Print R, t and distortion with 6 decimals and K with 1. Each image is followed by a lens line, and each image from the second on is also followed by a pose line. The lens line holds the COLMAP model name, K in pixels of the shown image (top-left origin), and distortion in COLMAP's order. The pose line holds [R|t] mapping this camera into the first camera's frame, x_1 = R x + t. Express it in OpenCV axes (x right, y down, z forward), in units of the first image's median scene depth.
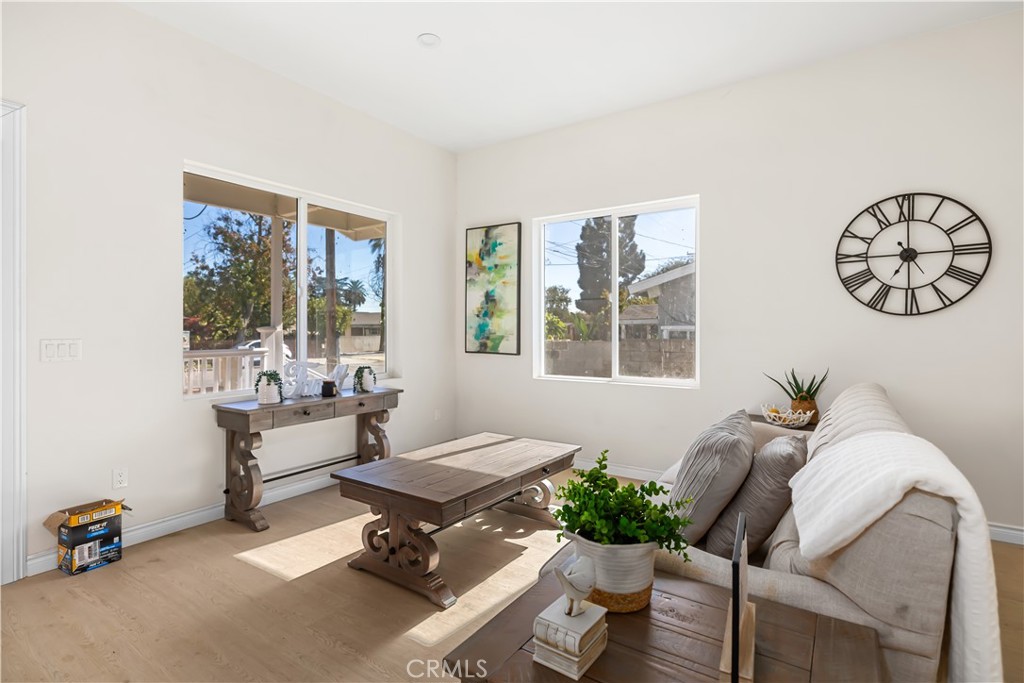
lens RADIAL K [[498.8, 0, 513.2], [0, 498.8, 331.3], [0, 0, 1]] dist [-0.005881, -0.000433]
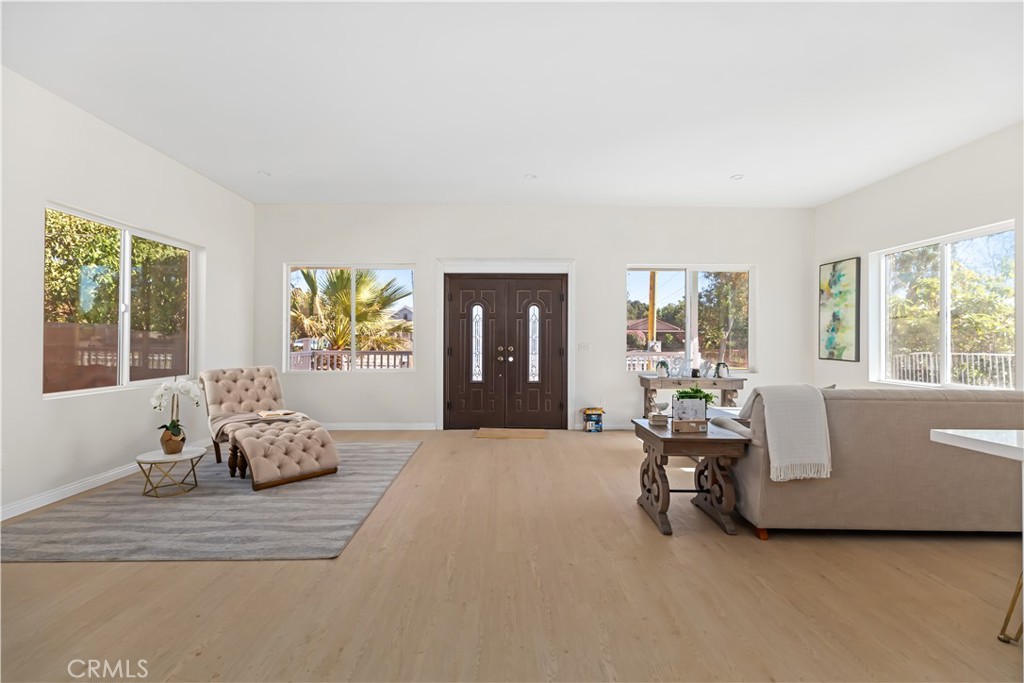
lens RADIAL K [[465.0, 0, 511.9], [0, 465.0, 338.9], [0, 0, 1]] dist [0.001806, 0.000527]
pose [[0.576918, 0.003236, -0.816796, 0.456725], [-0.009194, 0.999955, -0.002533, 0.000289], [0.816750, 0.008971, 0.576922, -0.385241]]
